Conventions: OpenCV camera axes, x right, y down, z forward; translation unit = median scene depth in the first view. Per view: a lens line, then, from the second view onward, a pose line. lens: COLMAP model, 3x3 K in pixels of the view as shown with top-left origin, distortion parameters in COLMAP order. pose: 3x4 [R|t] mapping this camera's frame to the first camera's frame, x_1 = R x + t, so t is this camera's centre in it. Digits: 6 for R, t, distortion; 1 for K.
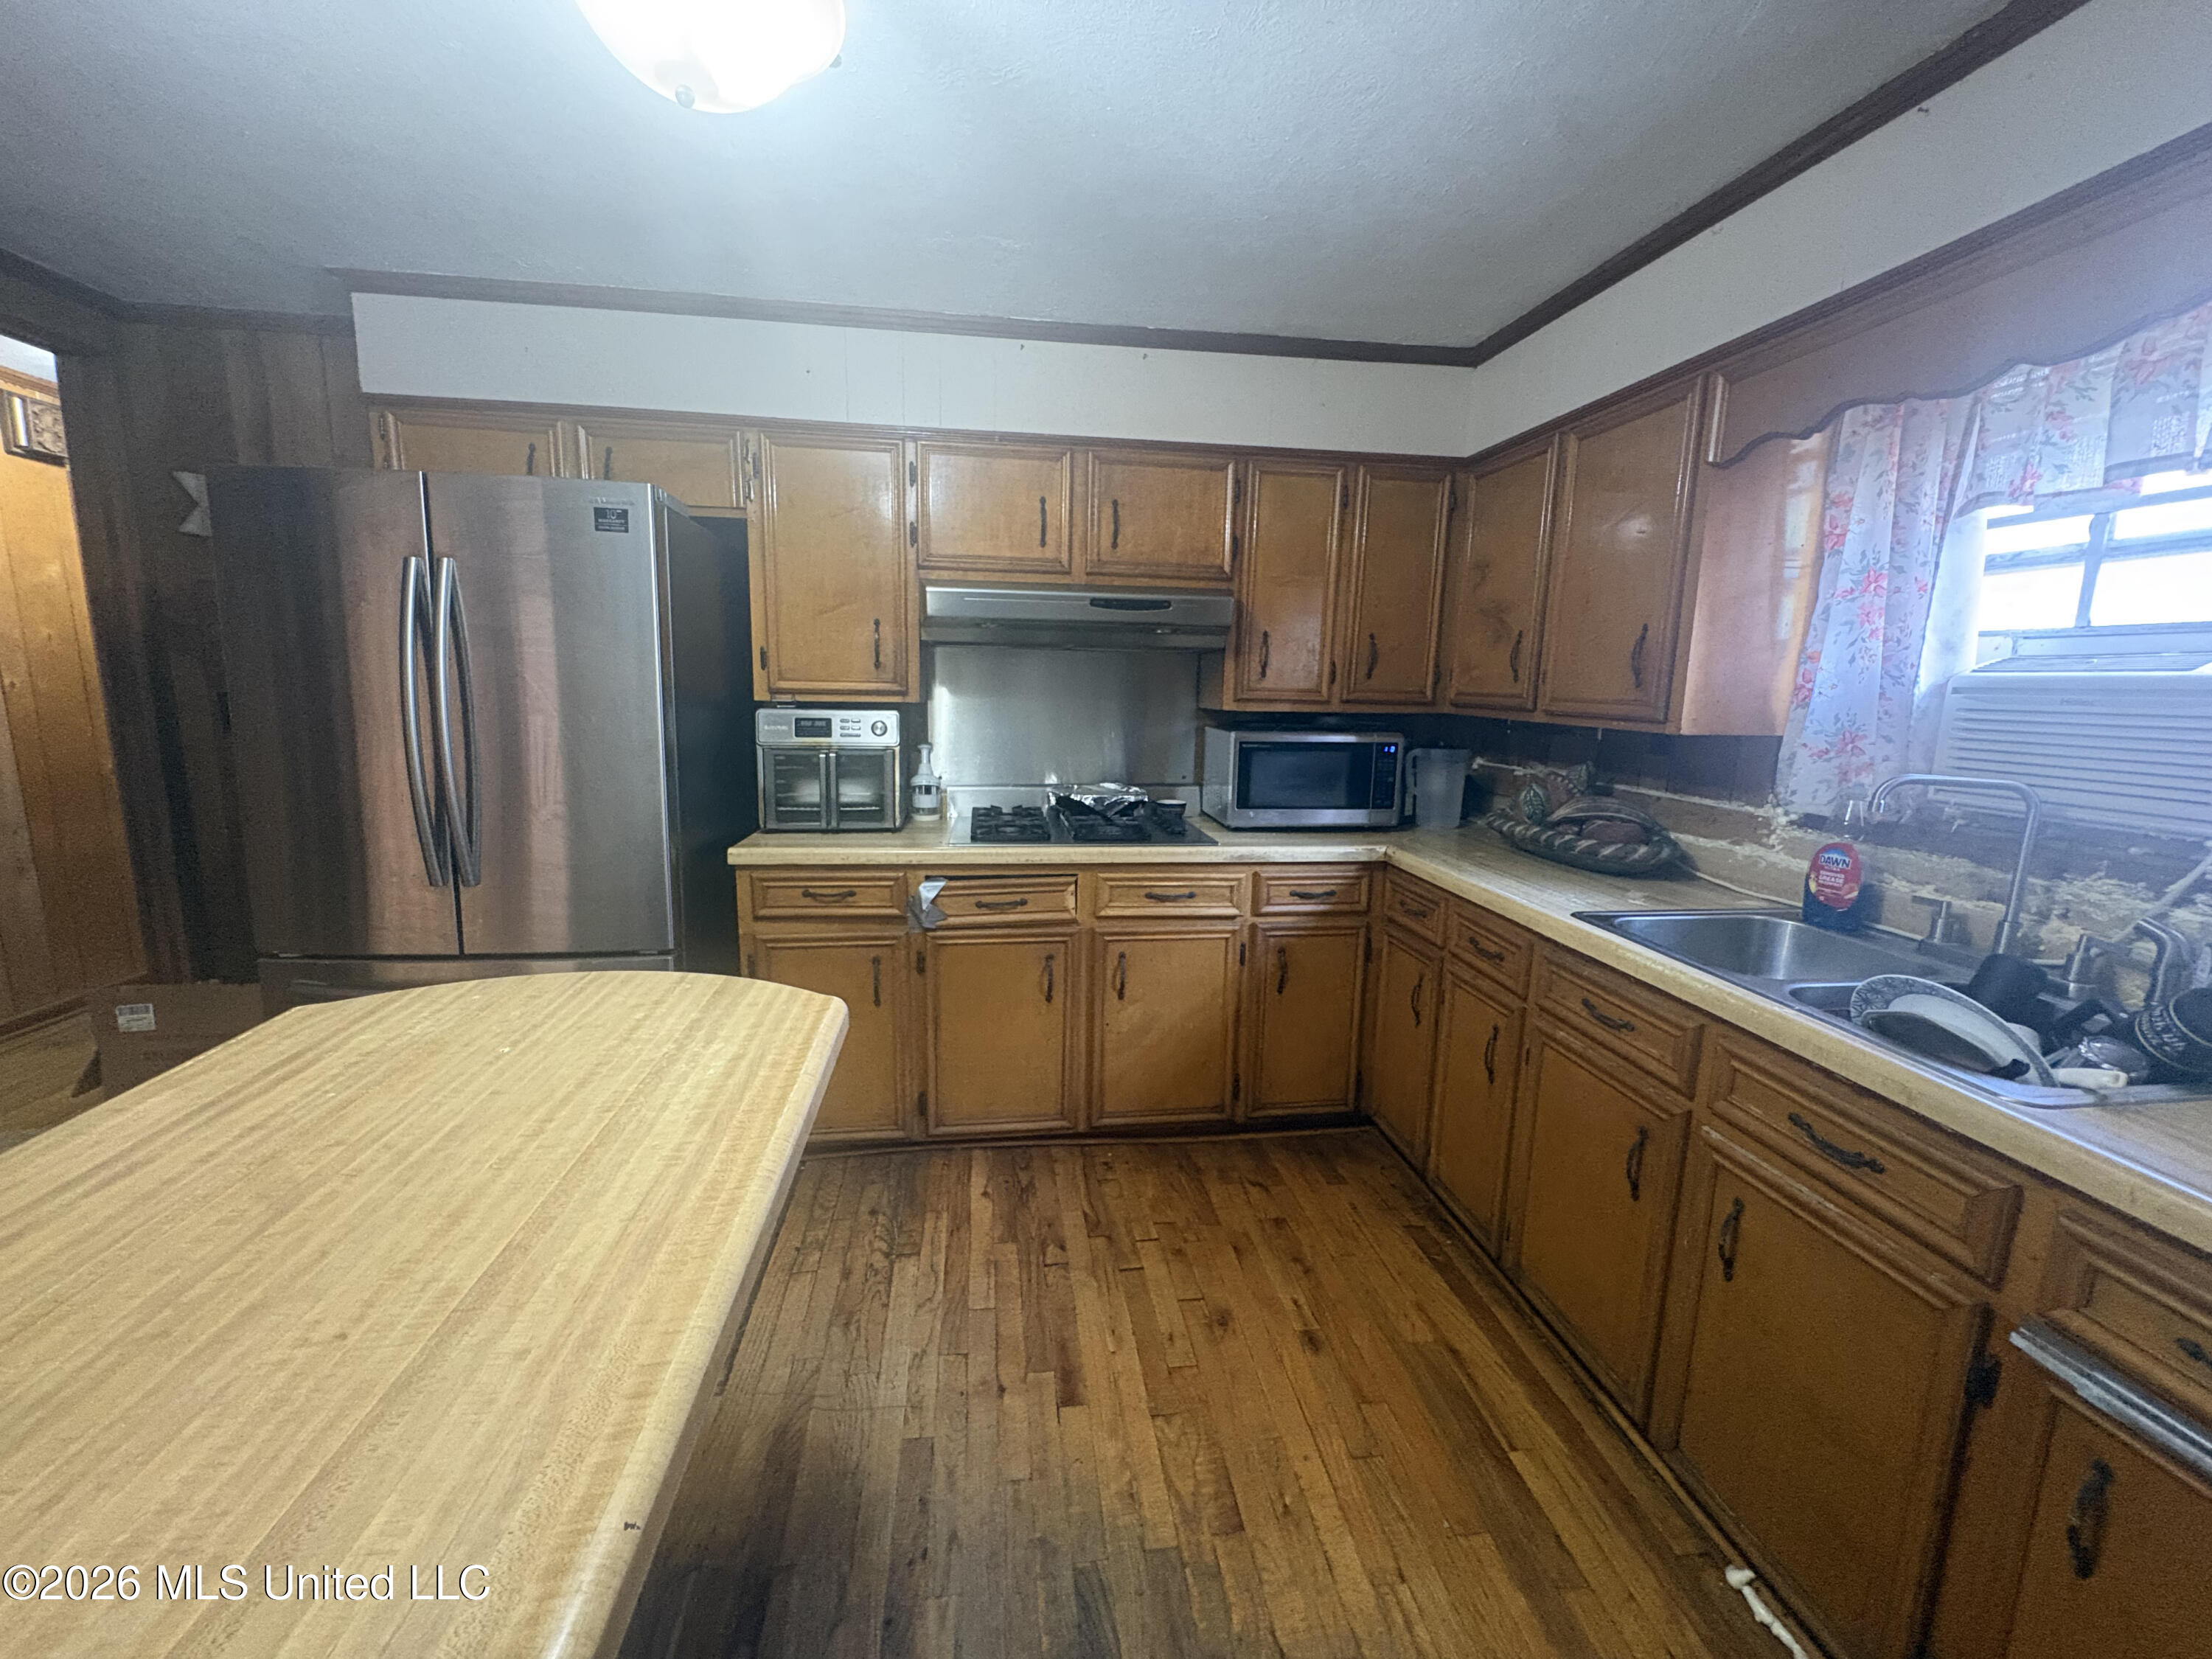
lens RADIAL K [[884.1, 0, 1106.0], [0, 884.1, 829.5], [0, 0, 1]] dist [0.000208, -0.000023]
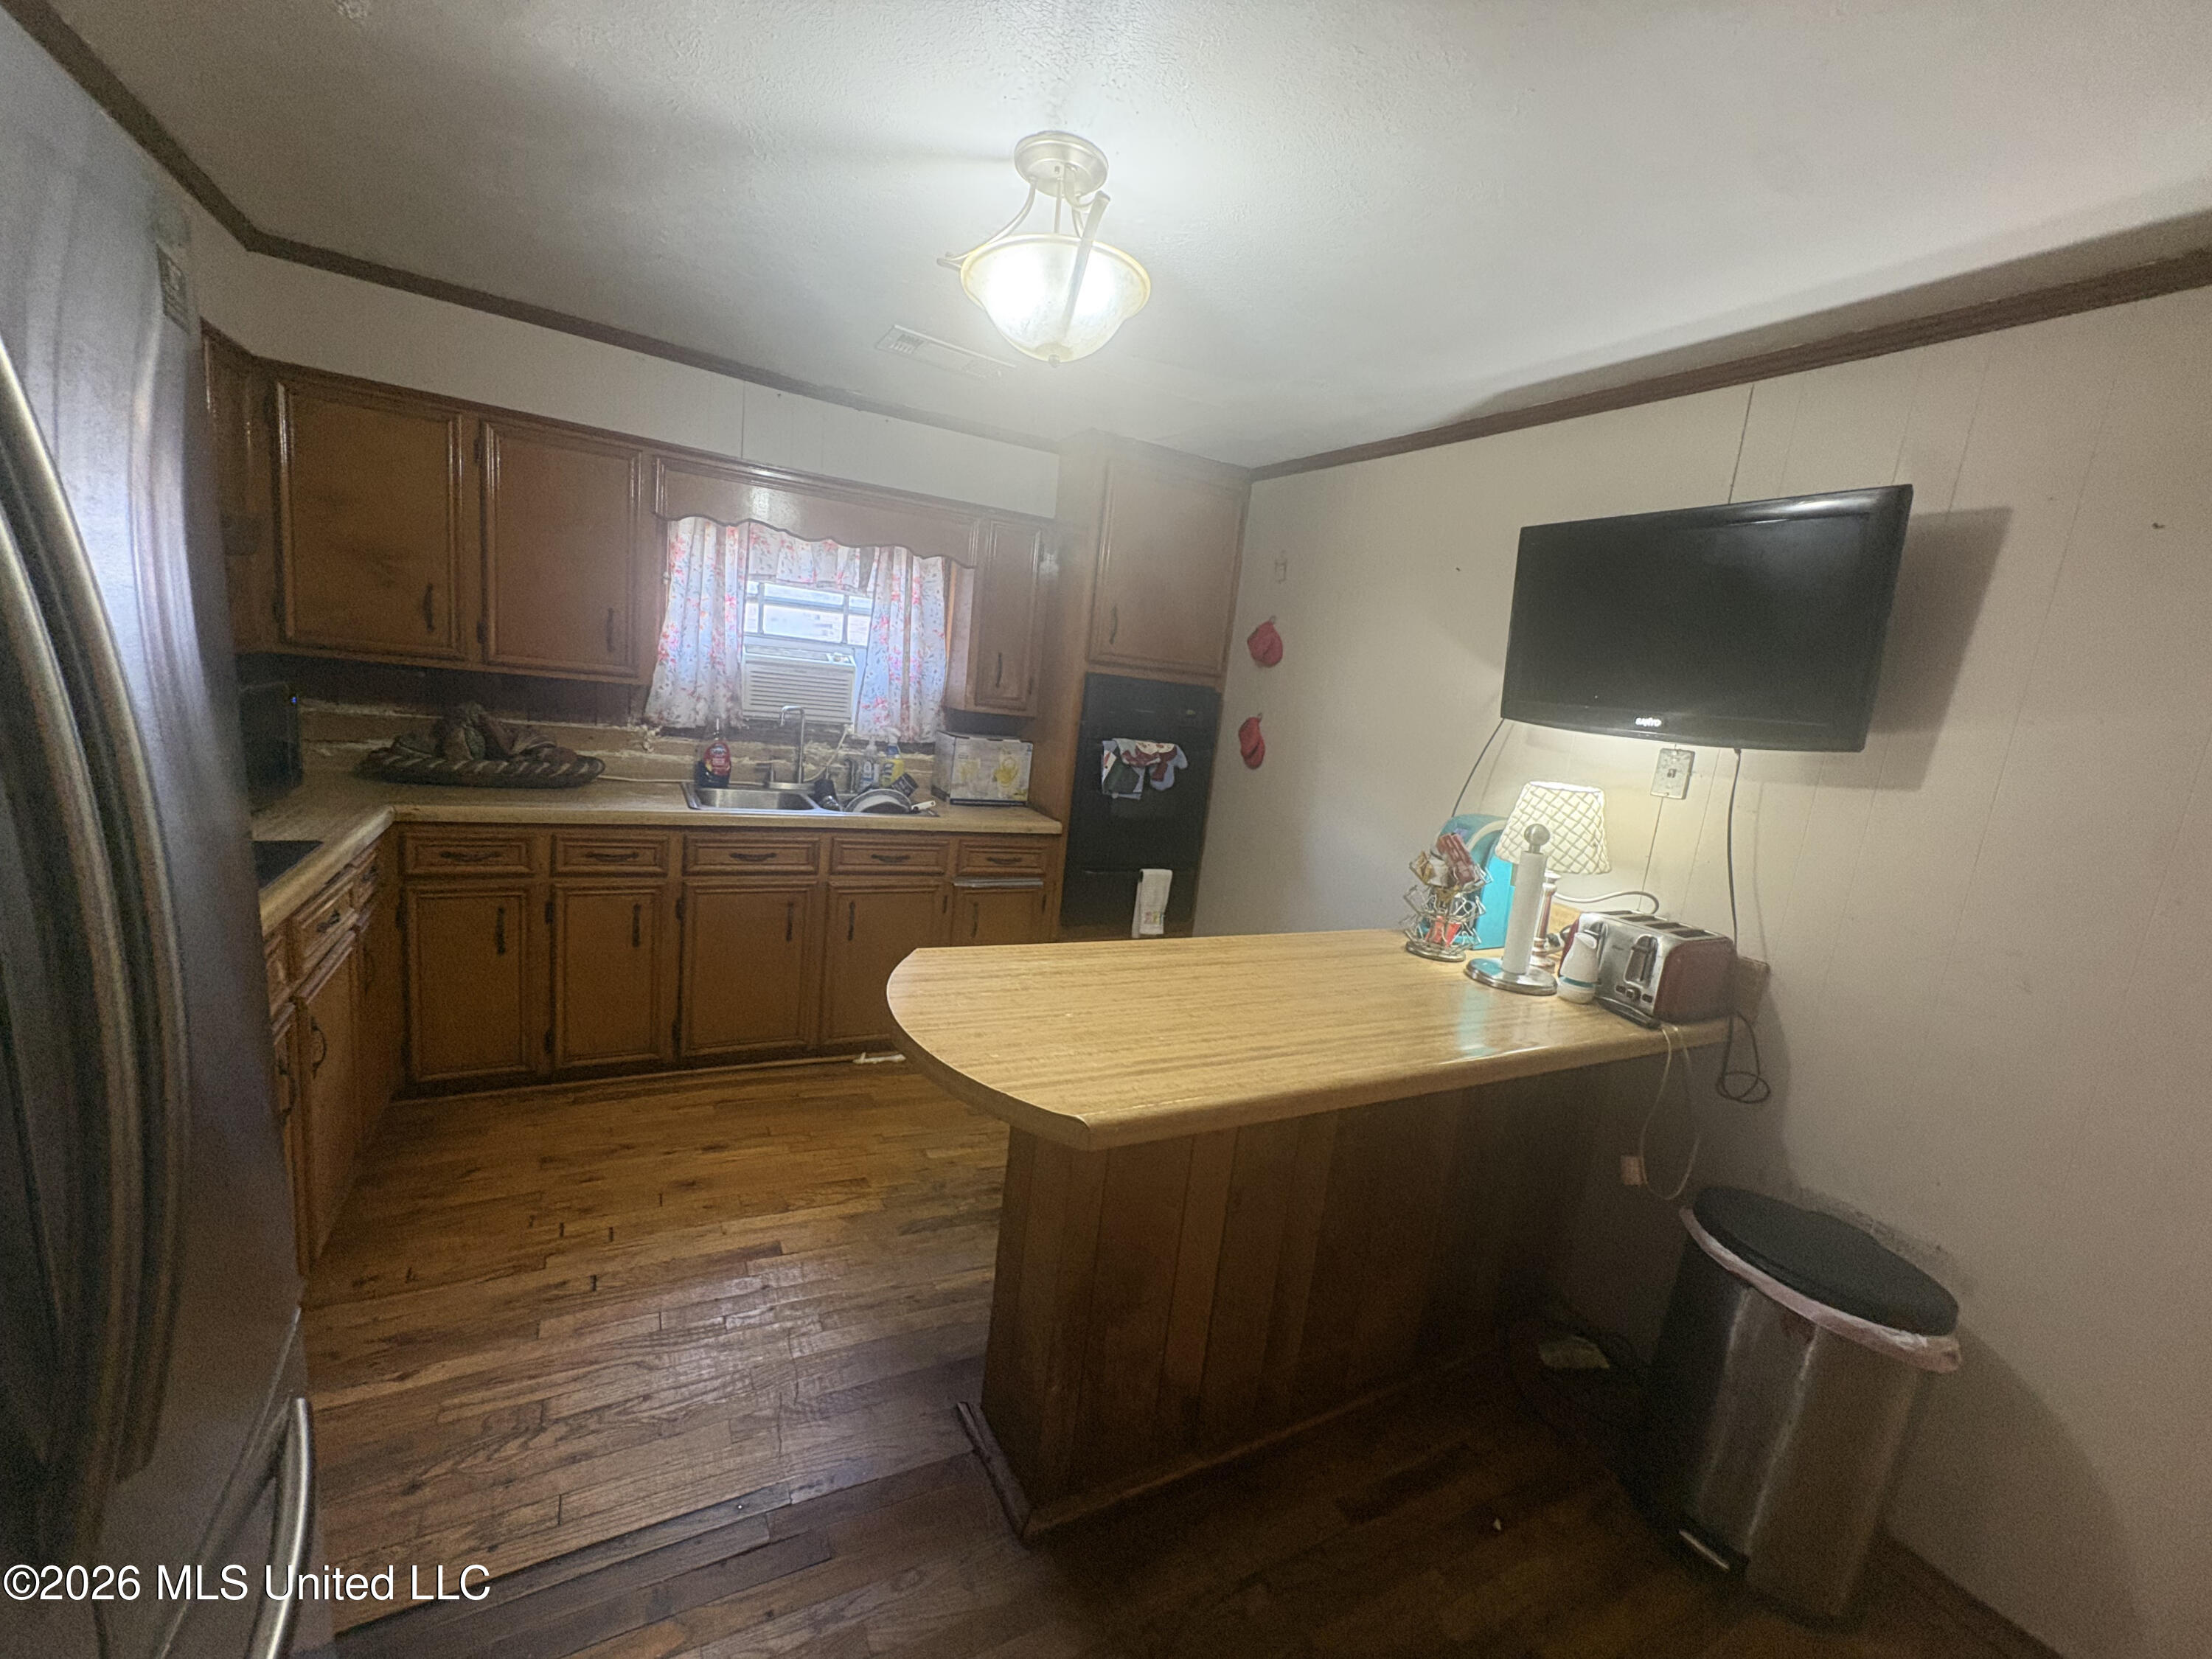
lens RADIAL K [[884.1, 0, 1106.0], [0, 884.1, 829.5], [0, 0, 1]] dist [0.000208, -0.000023]
pose [[-0.350458, -0.215435, 0.911464, -1.192998], [0.042231, 0.968560, 0.245168, -0.226881], [-0.935626, 0.124413, -0.330342, 0.864216]]
